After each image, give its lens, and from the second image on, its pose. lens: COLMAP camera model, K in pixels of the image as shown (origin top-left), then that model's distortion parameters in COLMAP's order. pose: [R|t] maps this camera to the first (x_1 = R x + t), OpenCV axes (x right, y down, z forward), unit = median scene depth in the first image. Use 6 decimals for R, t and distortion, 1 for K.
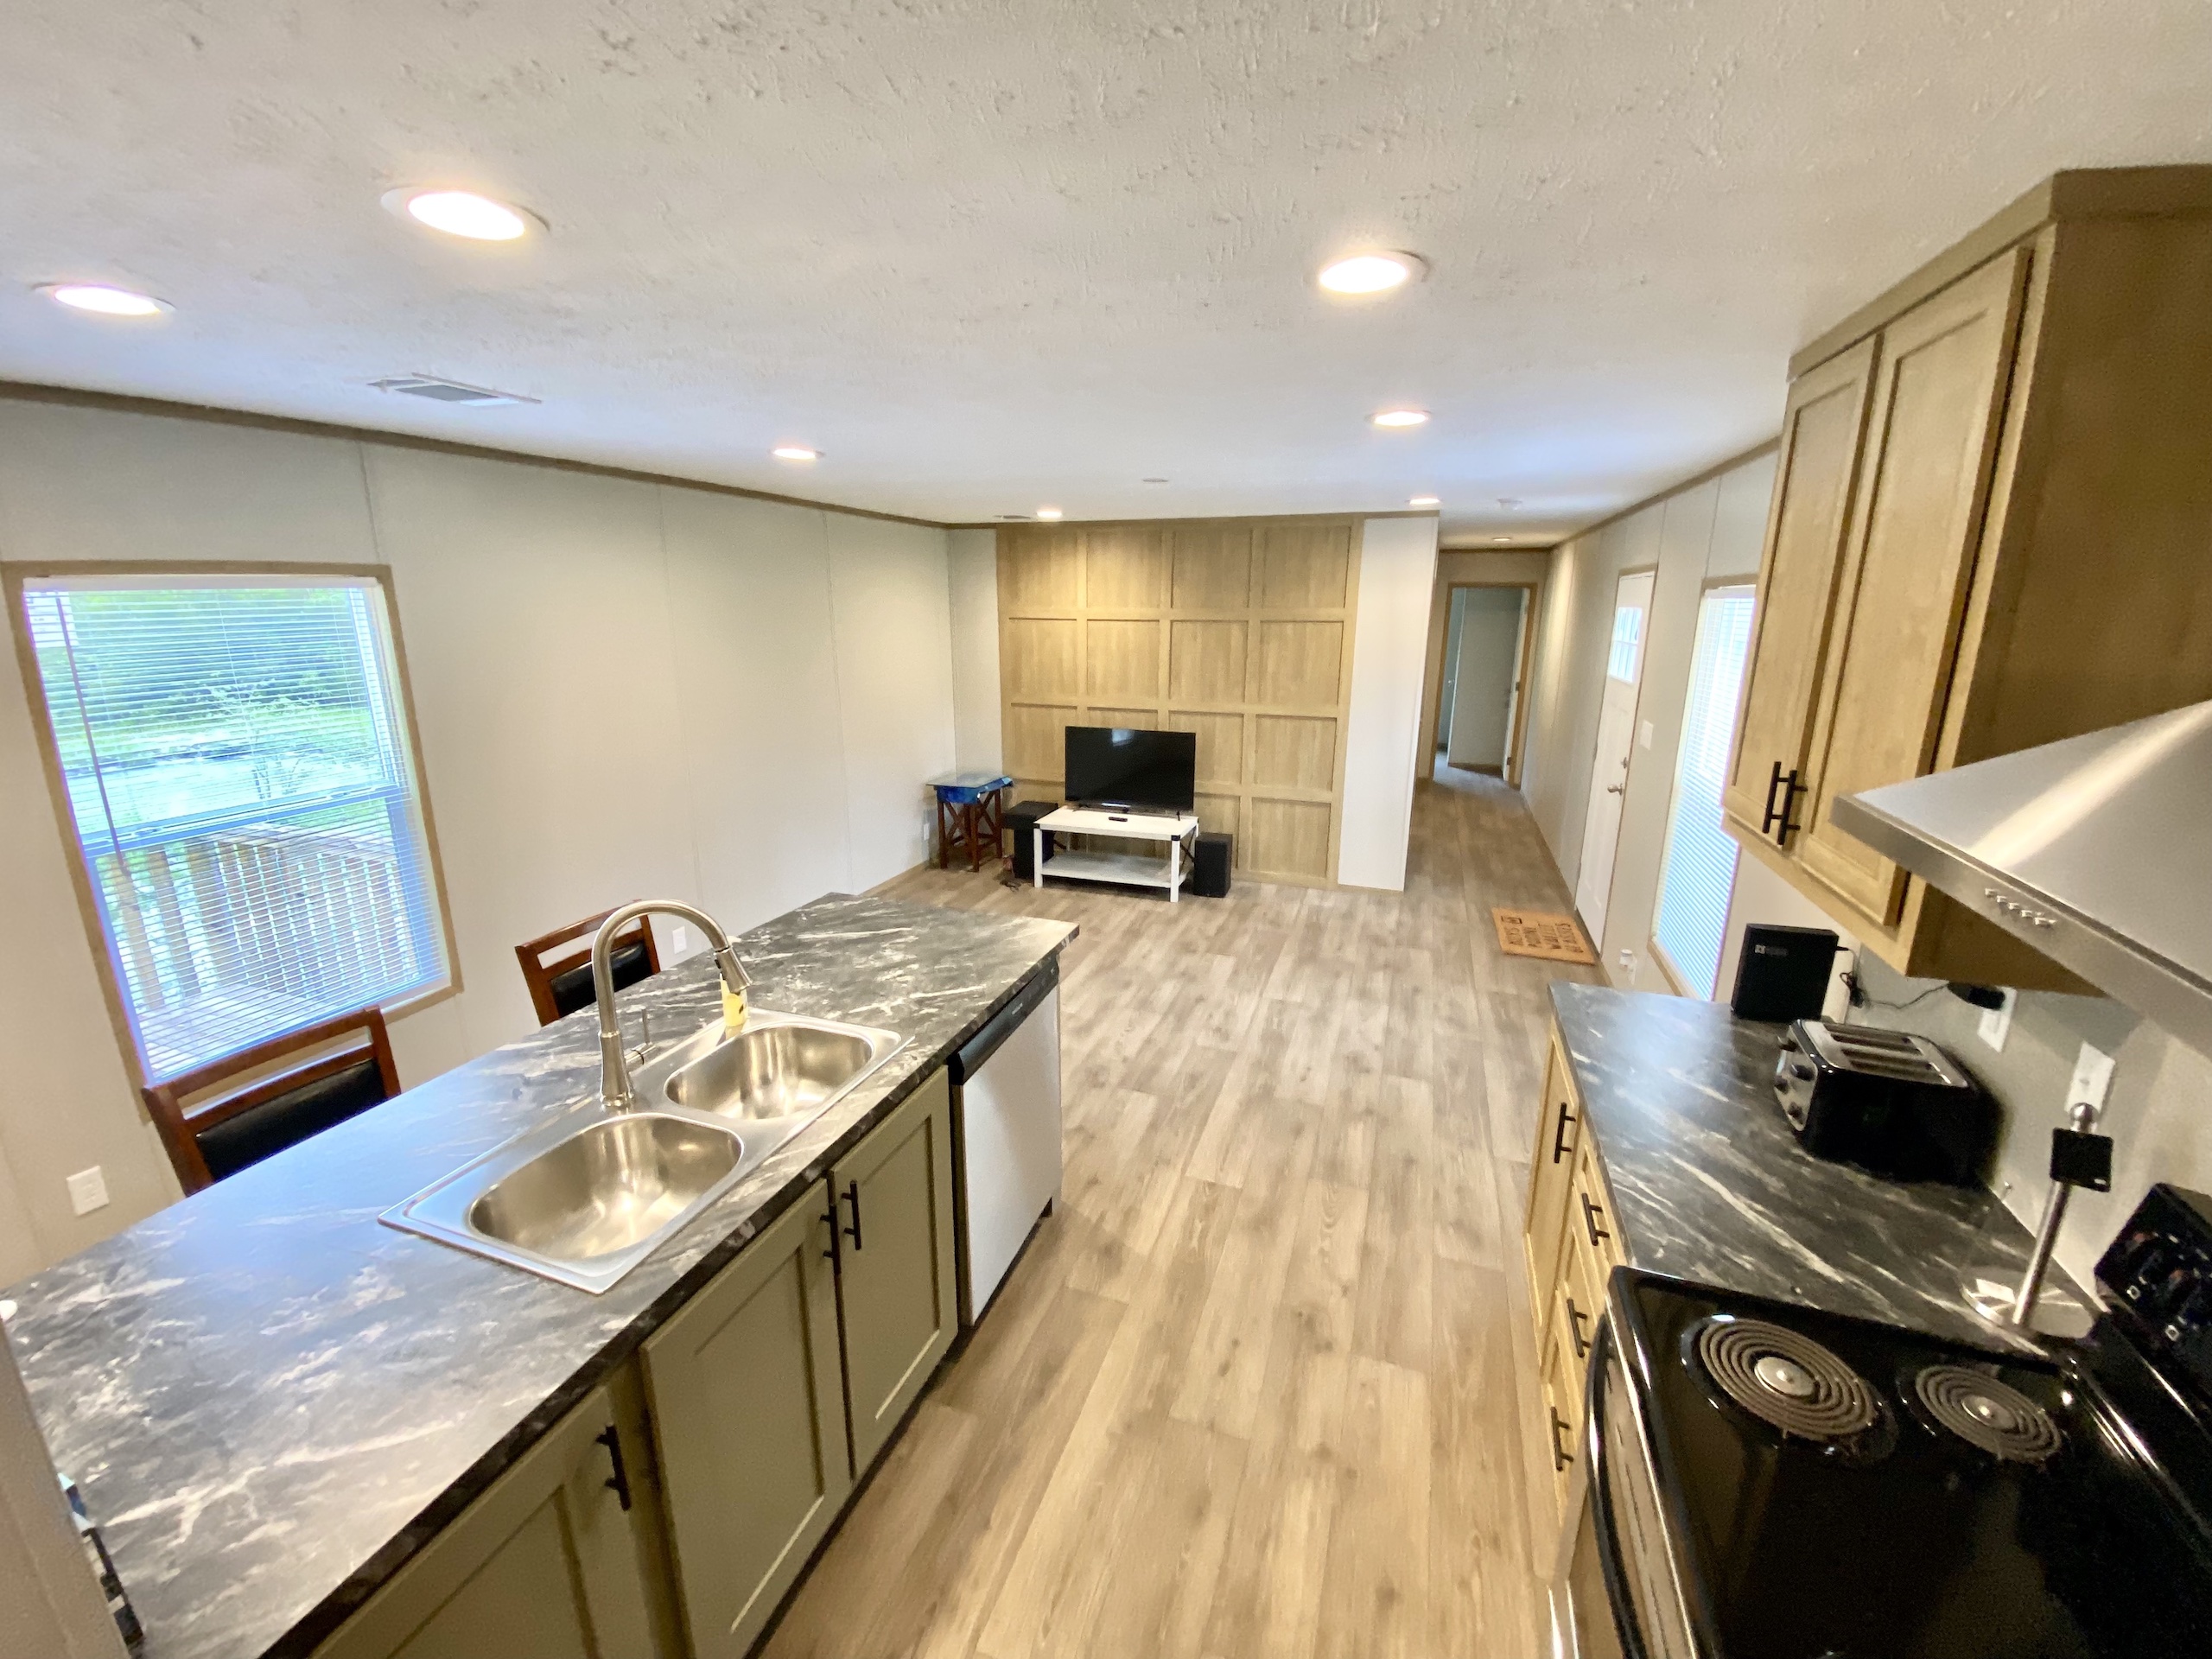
lens RADIAL K [[899.5, 0, 1099.8], [0, 899.5, 828.2], [0, 0, 1]] dist [0.053023, -0.045888]
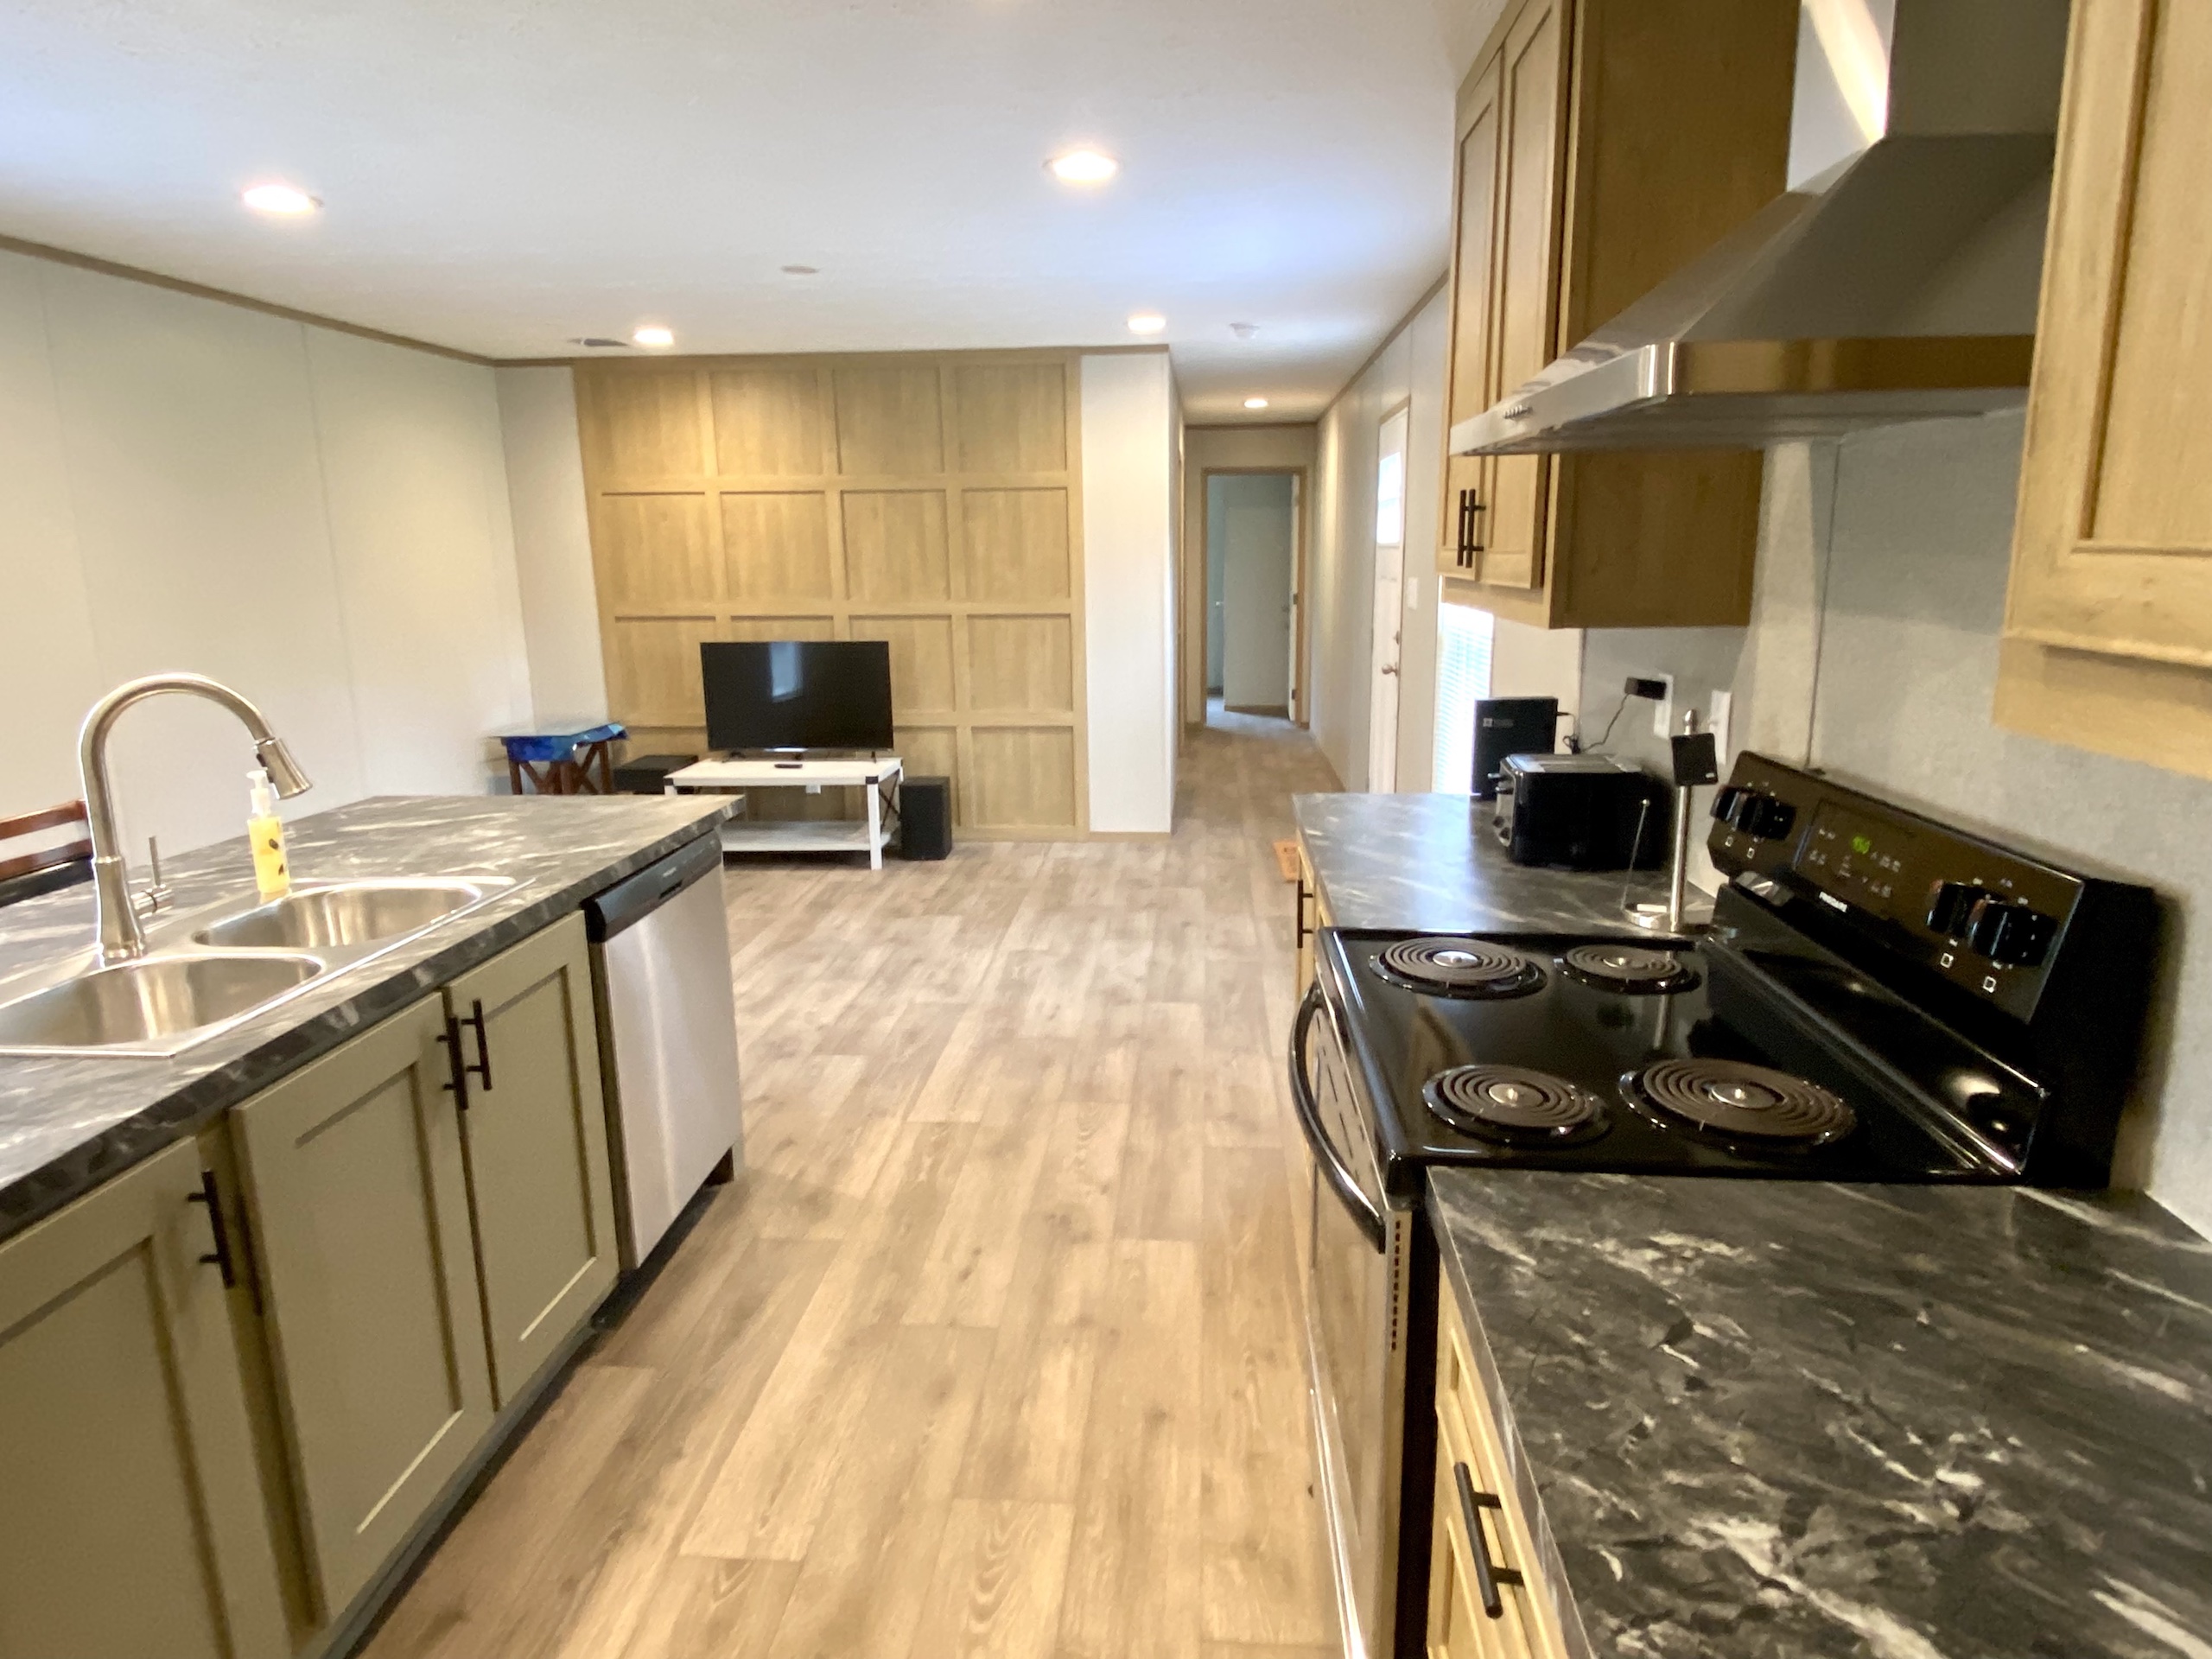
lens RADIAL K [[1303.7, 0, 1108.5], [0, 1303.7, 821.3], [0, 0, 1]] dist [0.083800, -0.092809]
pose [[0.963391, -0.072277, 0.258174, -0.010265], [0.081550, 0.996346, -0.025376, 0.135575], [-0.255397, 0.045501, 0.965765, -0.124073]]
